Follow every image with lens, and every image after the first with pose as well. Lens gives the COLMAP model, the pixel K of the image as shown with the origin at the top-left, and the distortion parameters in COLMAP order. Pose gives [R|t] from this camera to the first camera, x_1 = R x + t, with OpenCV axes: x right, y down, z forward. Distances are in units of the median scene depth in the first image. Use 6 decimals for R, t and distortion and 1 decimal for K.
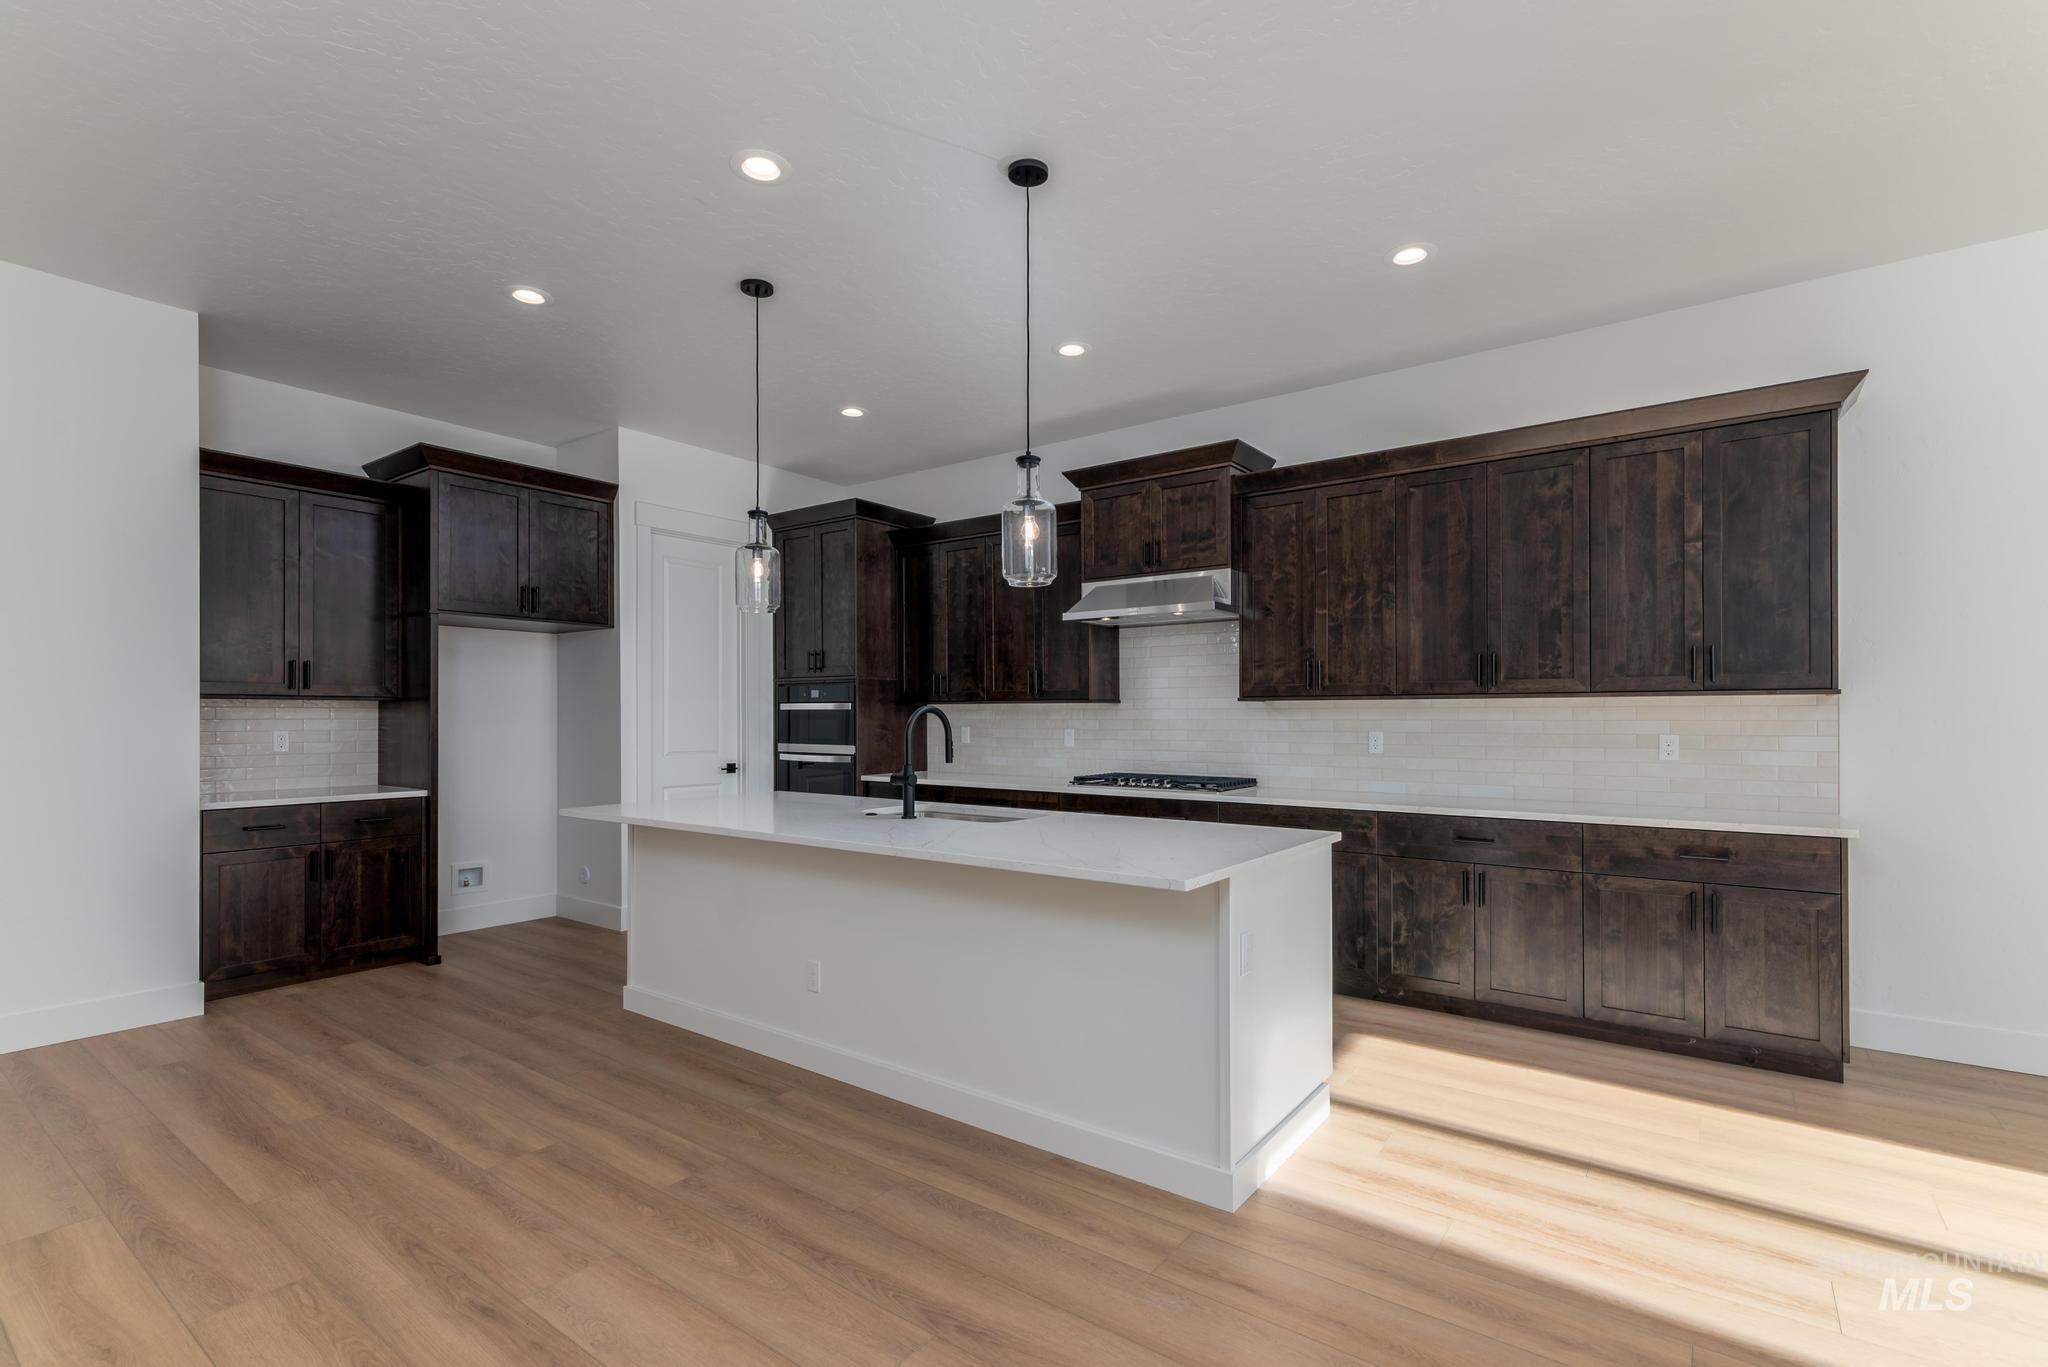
lens RADIAL K [[942.3, 0, 1017.9], [0, 942.3, 693.9], [0, 0, 1]] dist [0.007941, 0.000112]
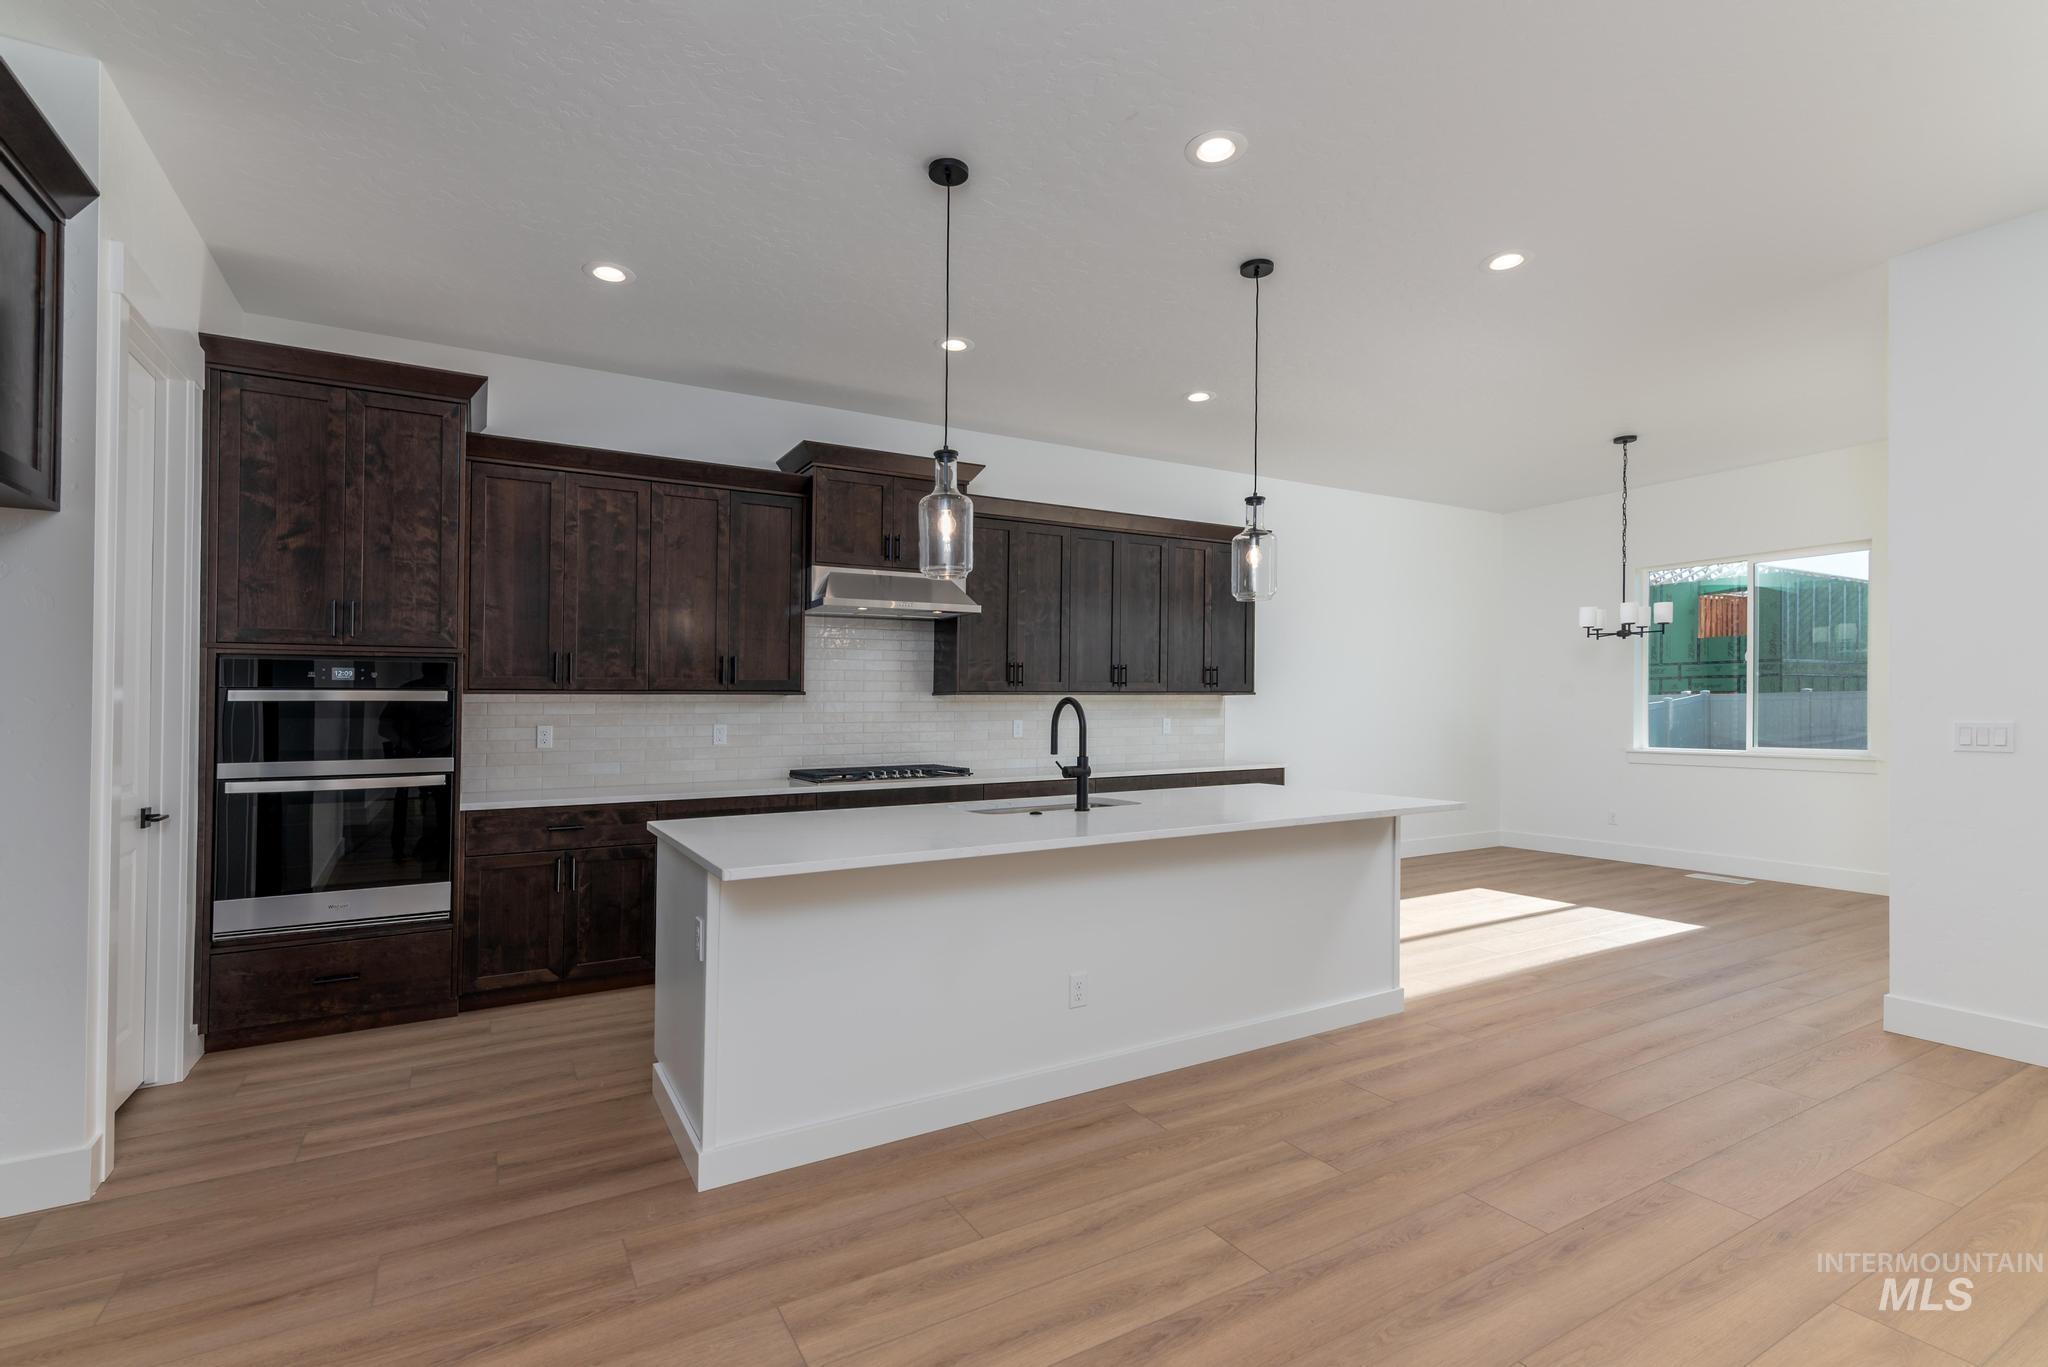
lens RADIAL K [[942.3, 0, 1032.0], [0, 942.3, 686.2], [0, 0, 1]] dist [0.007941, 0.000112]
pose [[0.387899, 0.018874, 0.921509, -0.802425], [-0.015093, 0.999786, -0.014124, 0.012381], [-0.921578, -0.008430, 0.388101, 0.507997]]
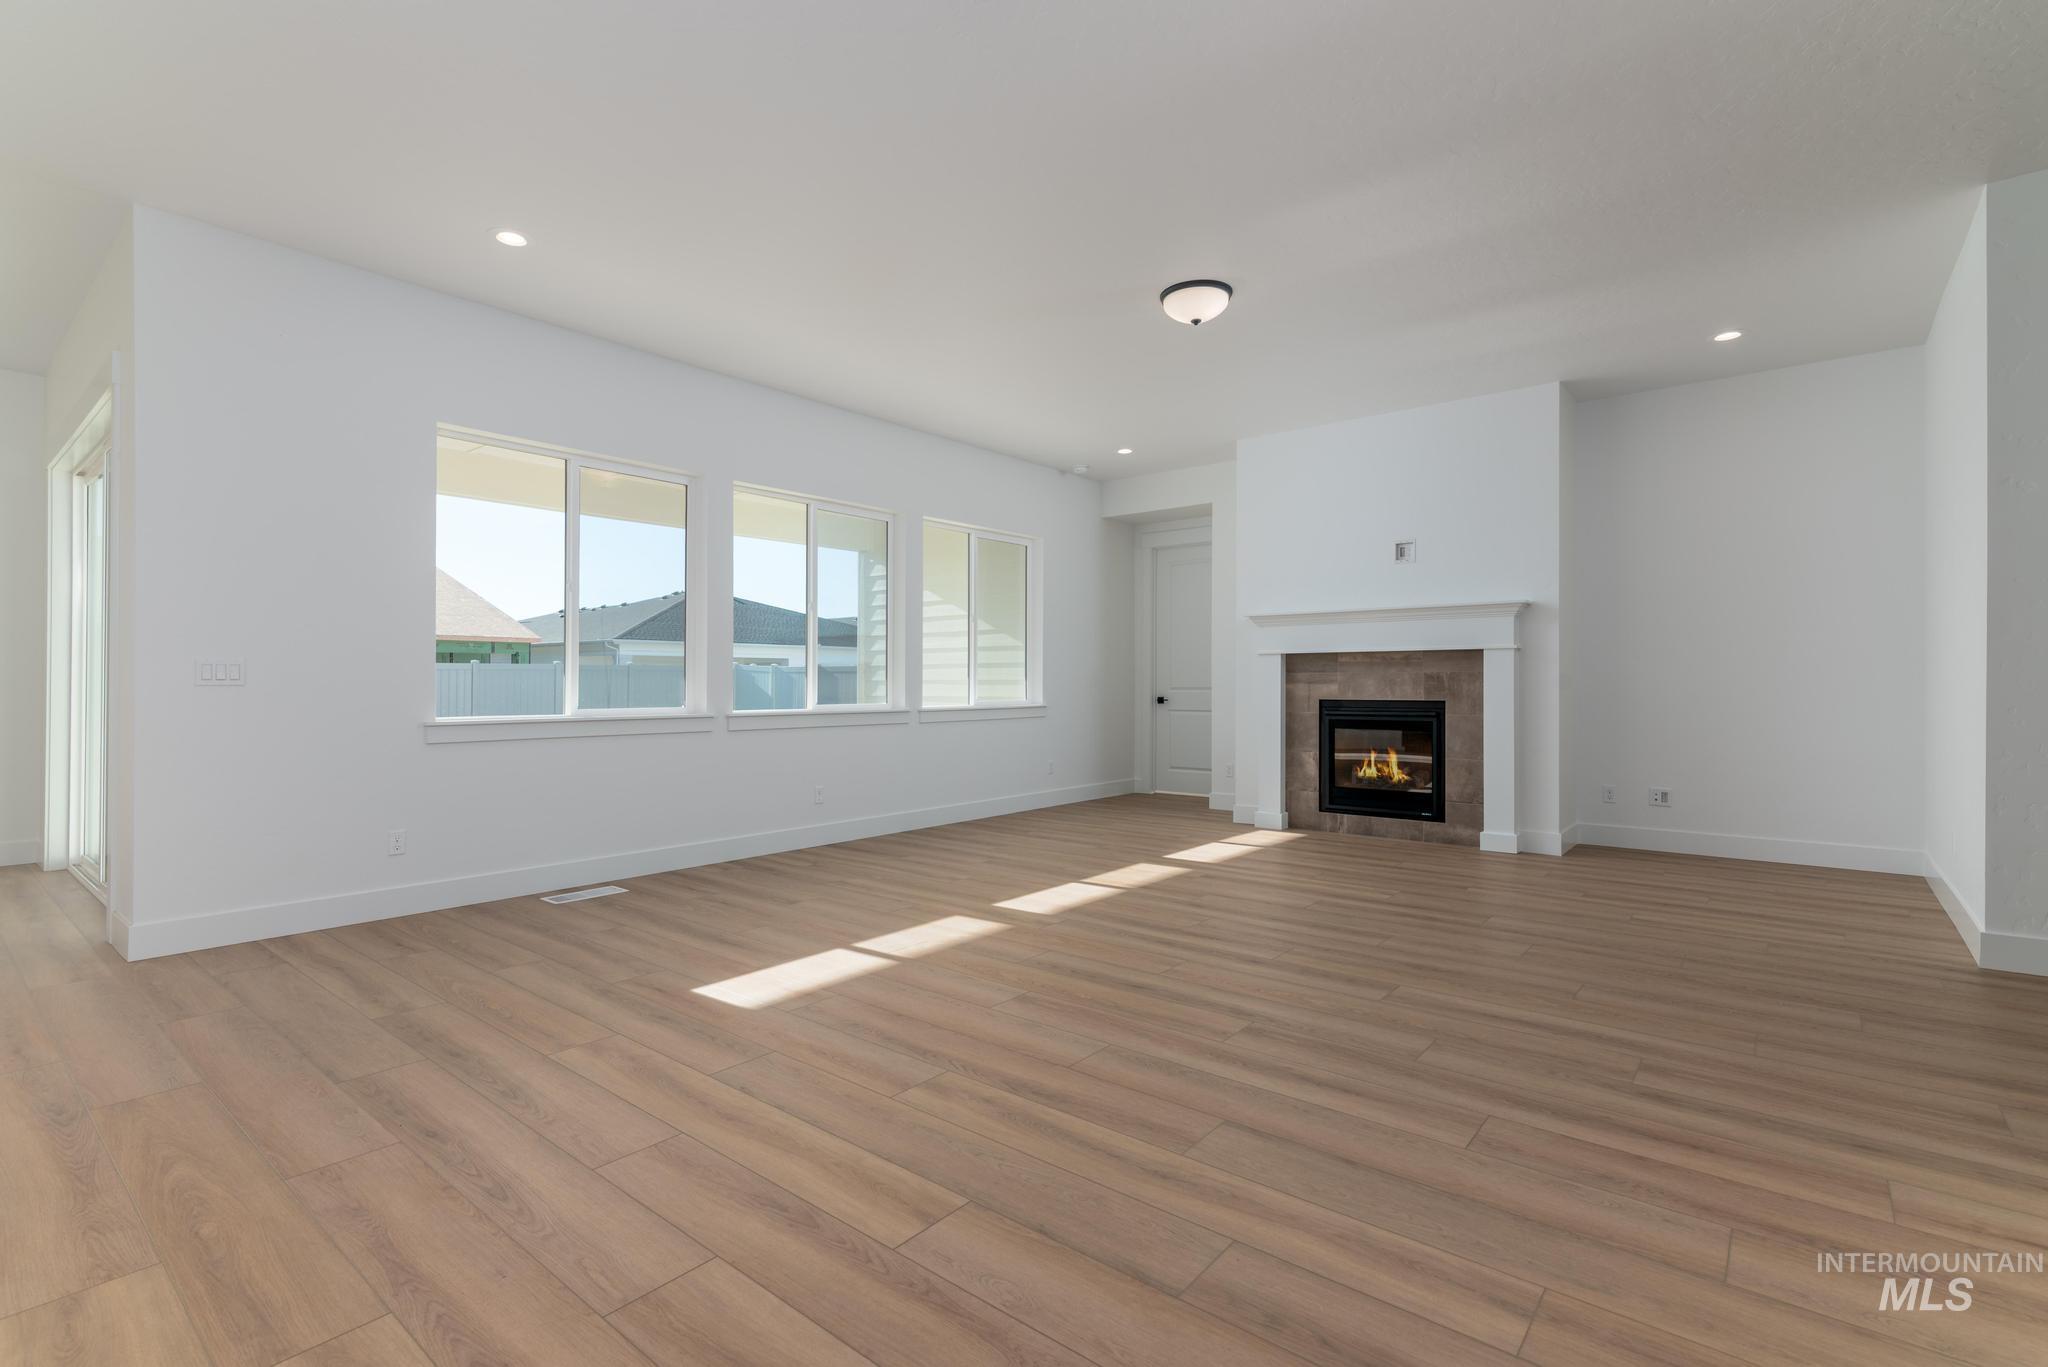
lens RADIAL K [[942.3, 0, 1030.1], [0, 942.3, 681.6], [0, 0, 1]] dist [0.007941, 0.000112]
pose [[-0.999071, -0.002533, 0.043027, -0.588310], [-0.003408, 0.999789, -0.020265, 0.054136], [-0.042967, -0.020393, -0.998868, 0.938889]]
